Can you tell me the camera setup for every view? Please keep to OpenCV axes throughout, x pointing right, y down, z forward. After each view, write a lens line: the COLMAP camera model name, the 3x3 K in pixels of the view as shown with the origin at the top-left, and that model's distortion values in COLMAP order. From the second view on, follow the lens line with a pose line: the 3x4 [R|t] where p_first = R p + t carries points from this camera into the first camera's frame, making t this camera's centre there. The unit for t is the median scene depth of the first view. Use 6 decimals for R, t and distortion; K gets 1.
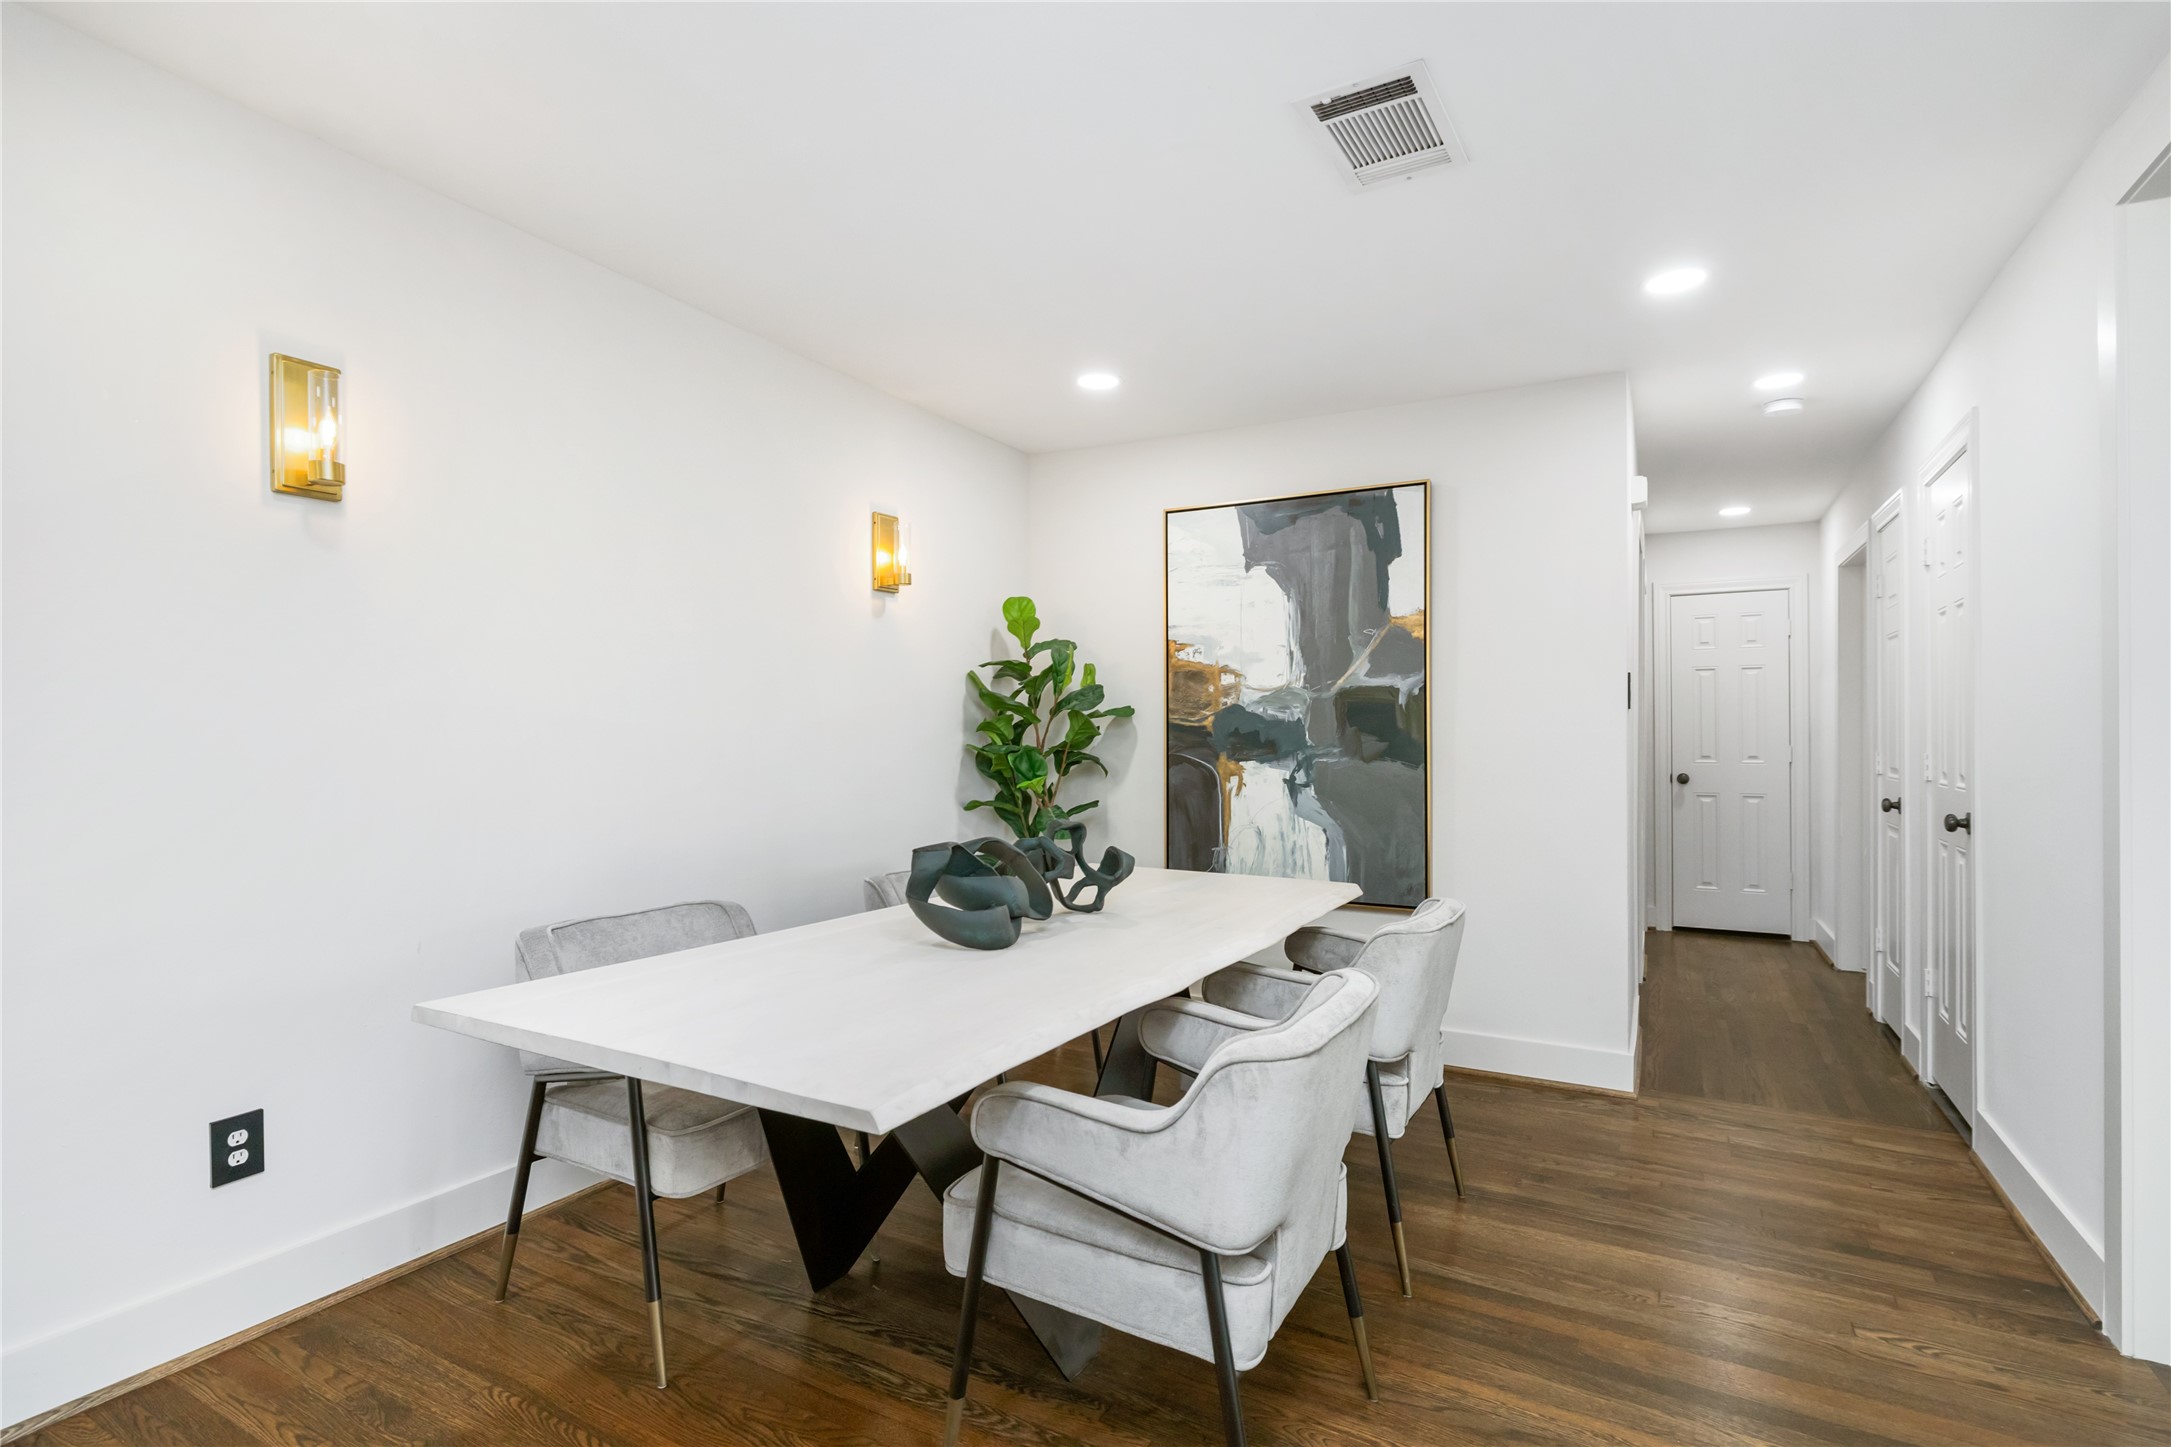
lens RADIAL K [[1053.3, 0, 1081.3], [0, 1053.3, 729.7], [0, 0, 1]] dist [-0.004854, -0.000055]
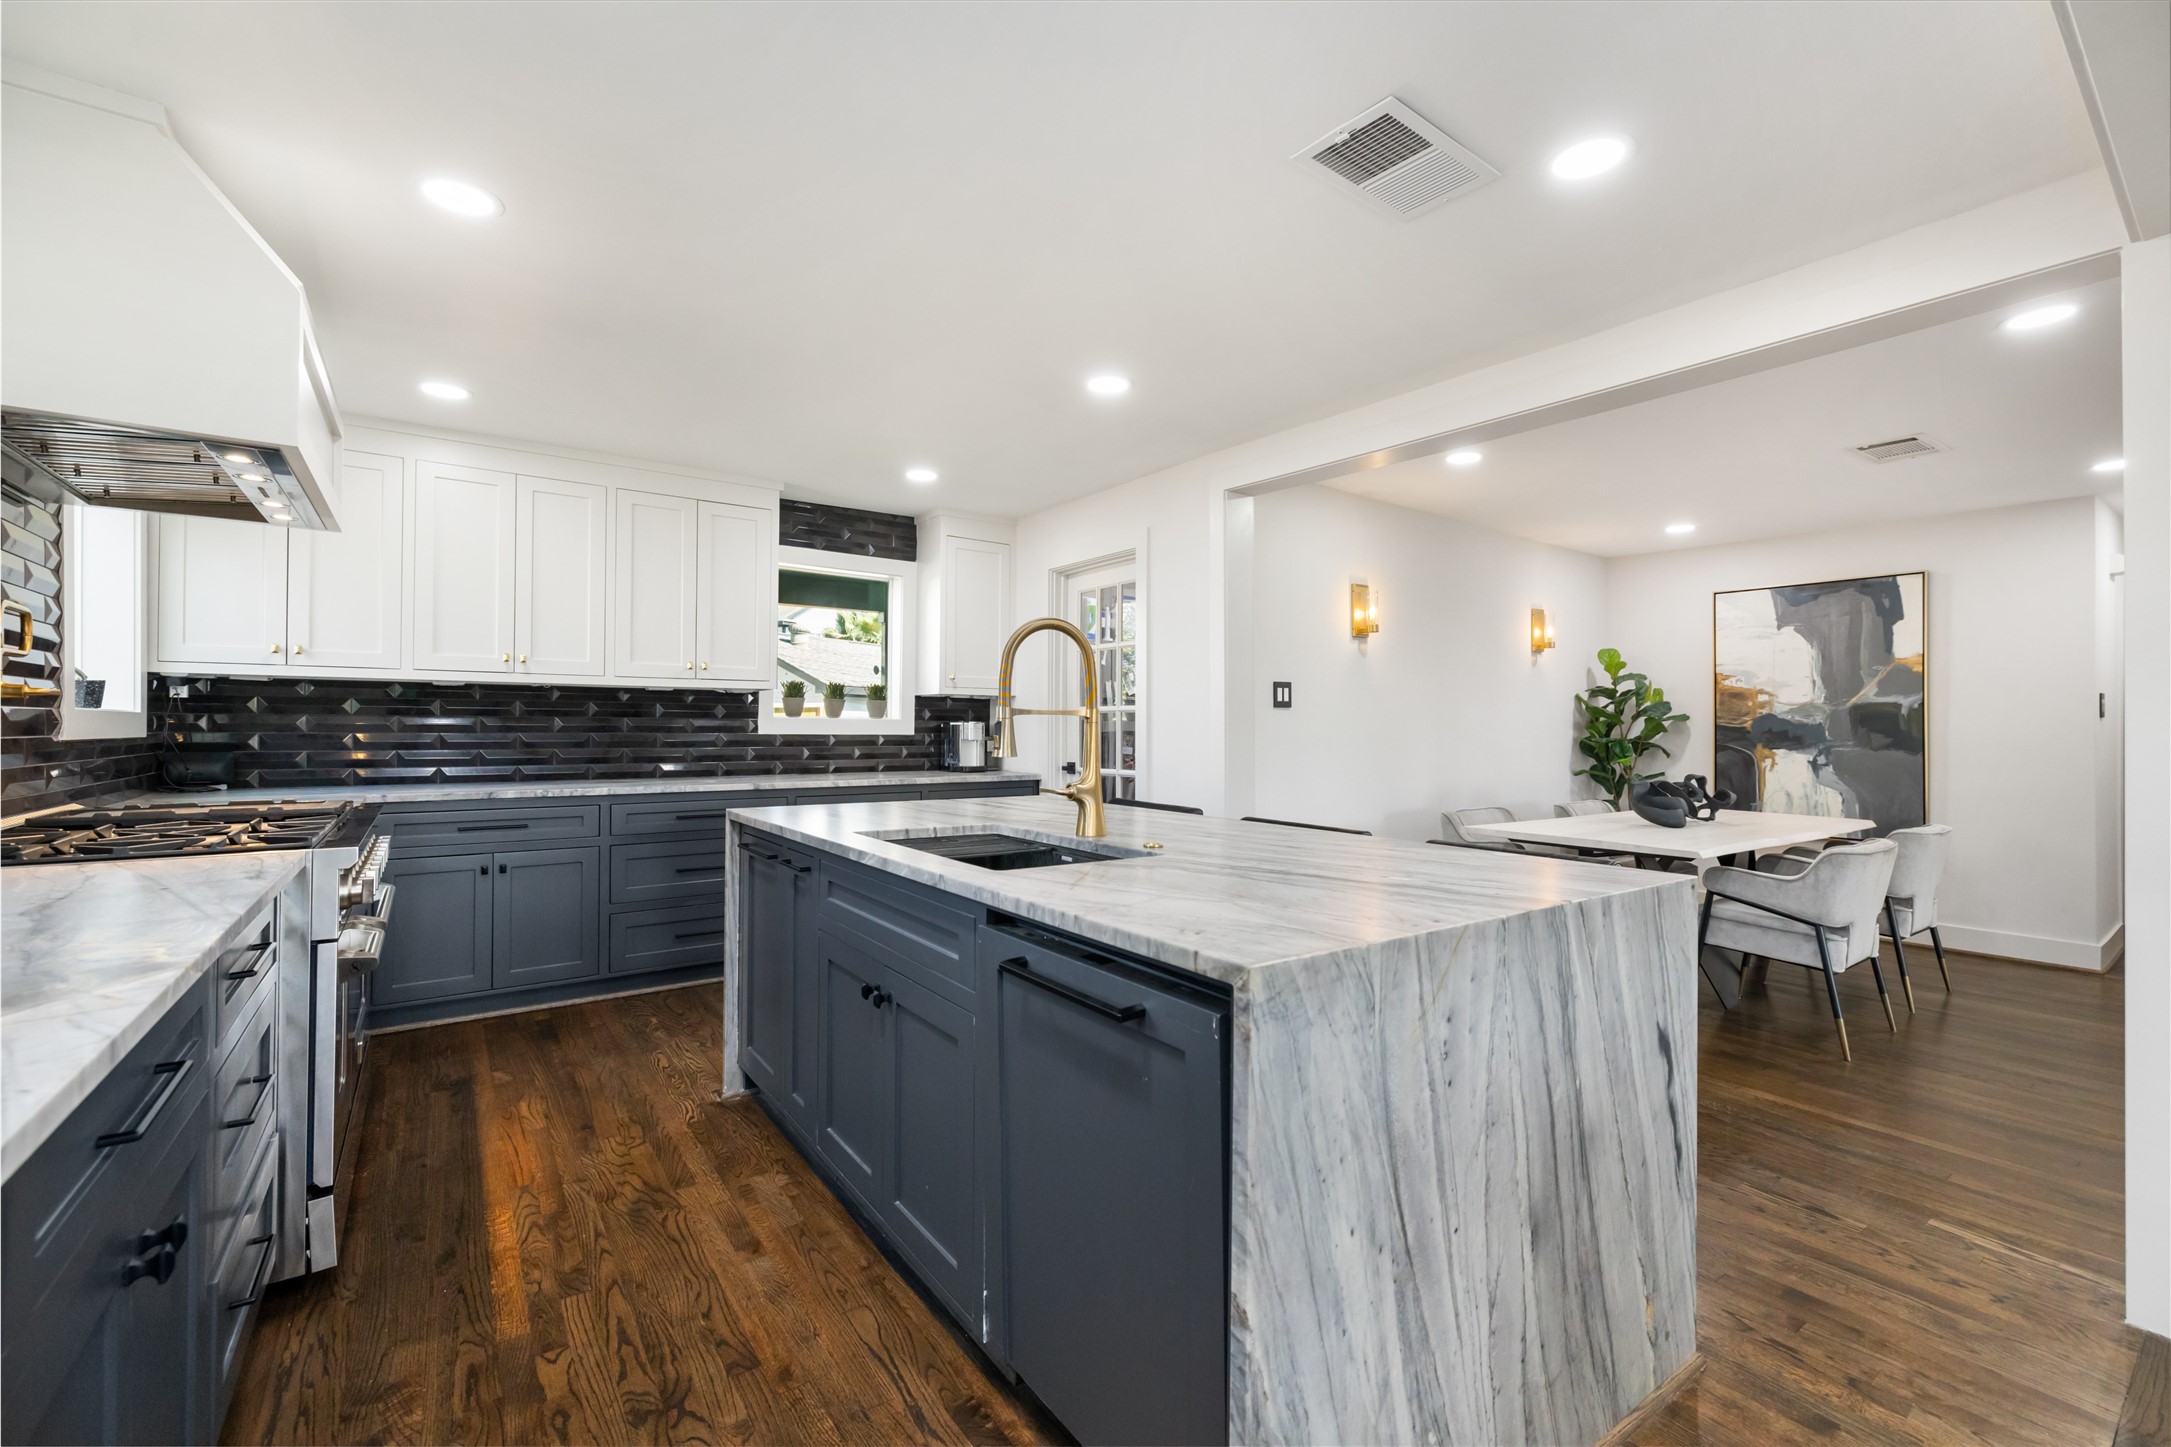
lens RADIAL K [[914.1, 0, 1088.6], [0, 914.1, 715.4], [0, 0, 1]] dist [0.004014, 0.000121]
pose [[0.912141, 0.002632, -0.409867, -0.229835], [-0.005782, 0.999962, -0.006448, -0.006198], [0.409835, 0.008251, 0.912122, -0.701584]]
